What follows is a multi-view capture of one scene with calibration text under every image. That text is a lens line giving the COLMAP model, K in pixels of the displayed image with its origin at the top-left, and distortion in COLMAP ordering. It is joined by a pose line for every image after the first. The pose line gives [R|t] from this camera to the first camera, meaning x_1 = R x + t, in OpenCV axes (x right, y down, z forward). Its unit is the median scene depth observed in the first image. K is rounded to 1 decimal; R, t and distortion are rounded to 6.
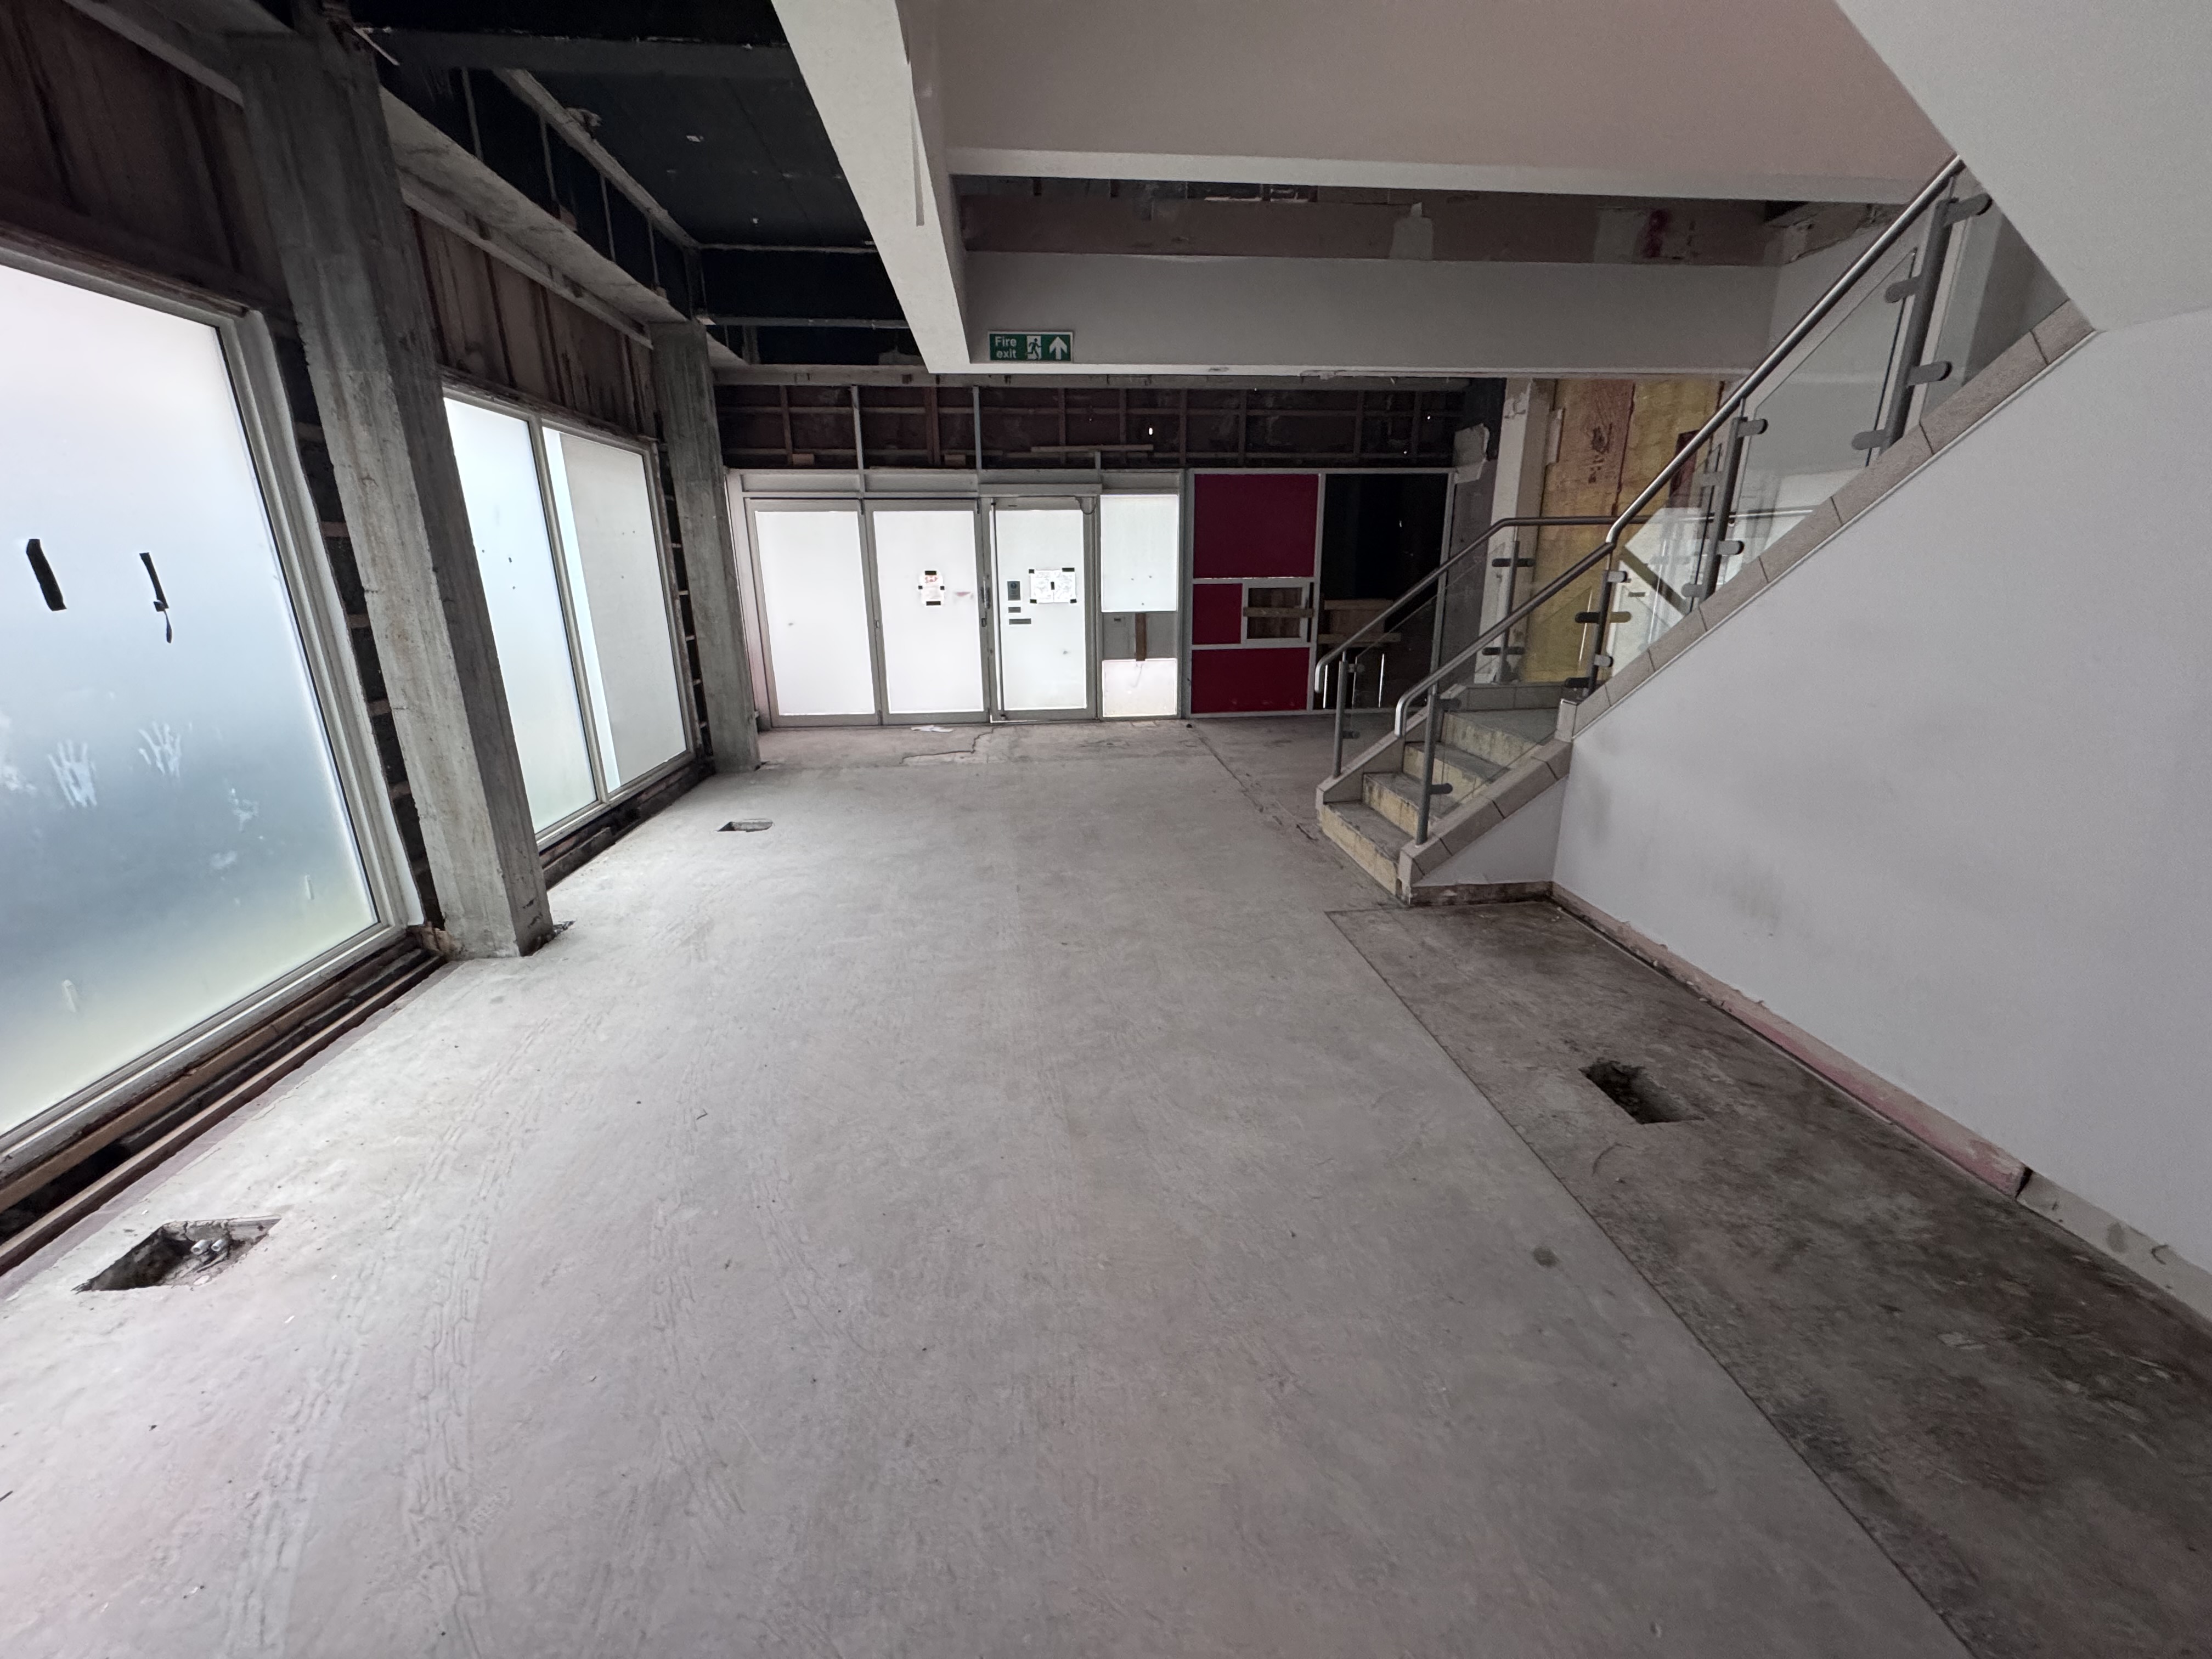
lens RADIAL K [[878.1, 0, 1106.8], [0, 878.1, 831.7], [0, 0, 1]] dist [-0.003164, -0.000031]
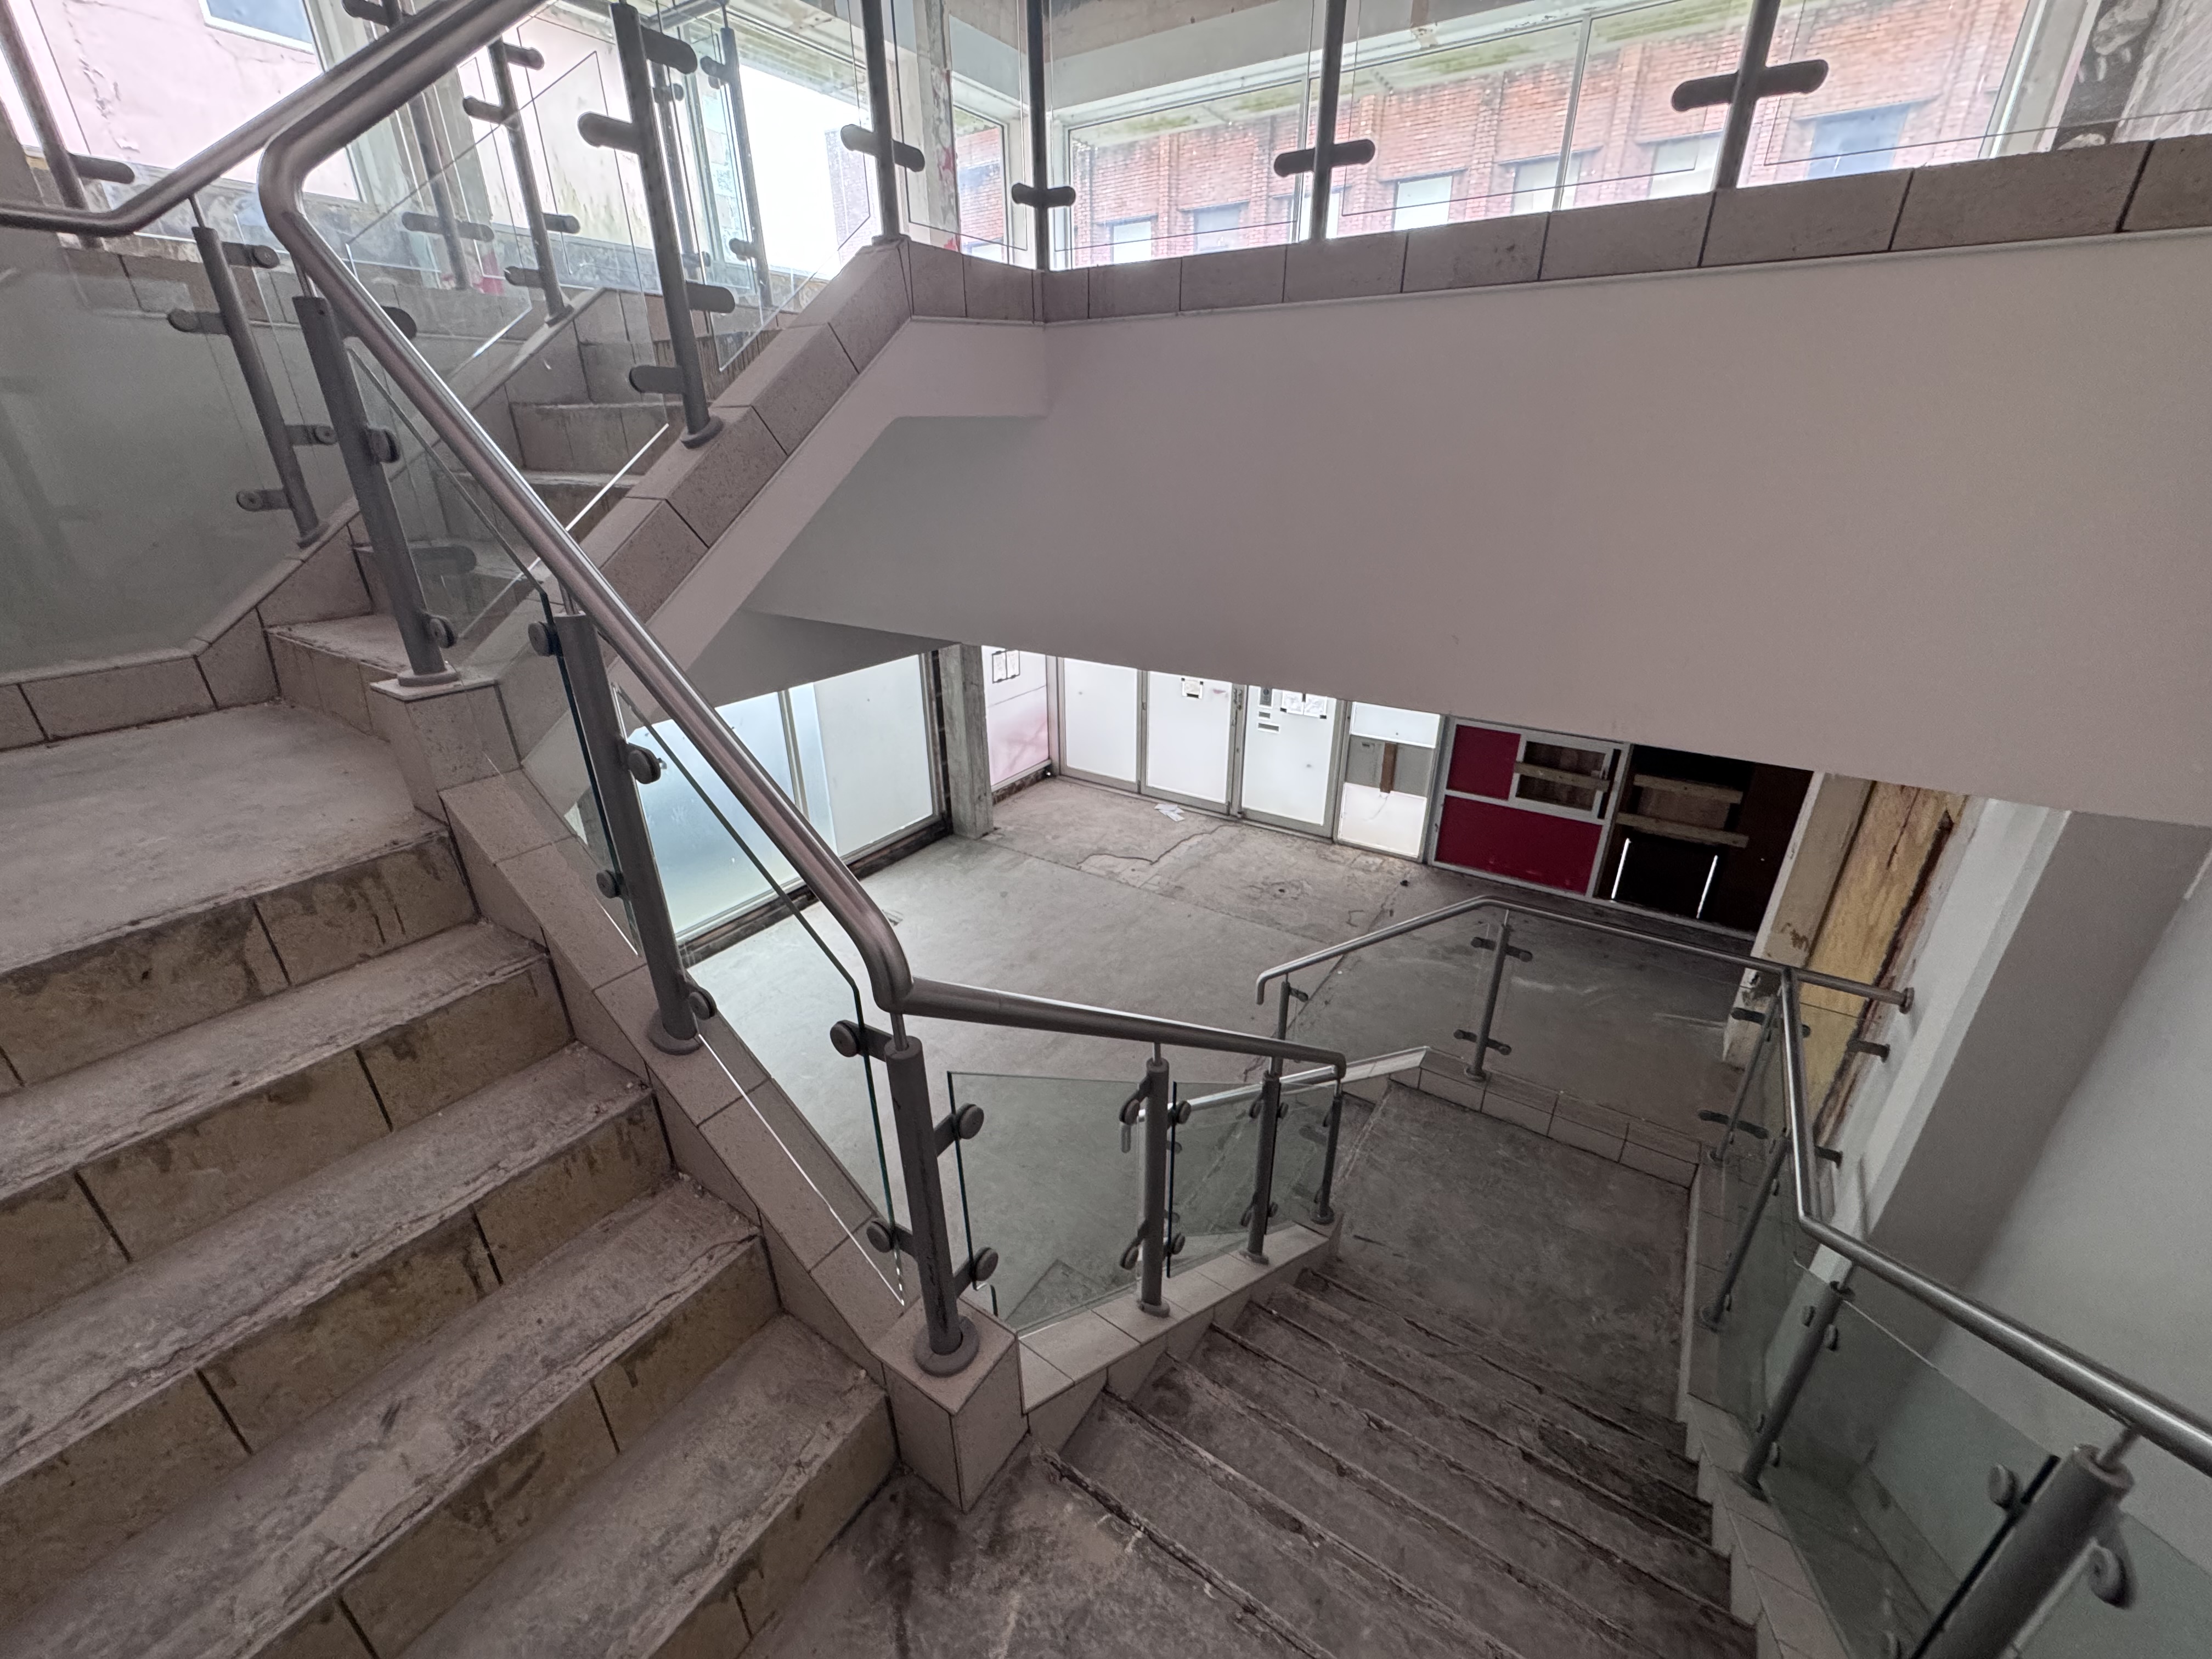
lens RADIAL K [[878.1, 0, 1106.8], [0, 878.1, 831.7], [0, 0, 1]] dist [-0.003164, -0.000031]
pose [[0.776125, 0.265401, -0.572007, 0.456248], [-0.189098, 0.963325, 0.190389, -0.364057], [0.601558, -0.039600, 0.797847, 0.144592]]
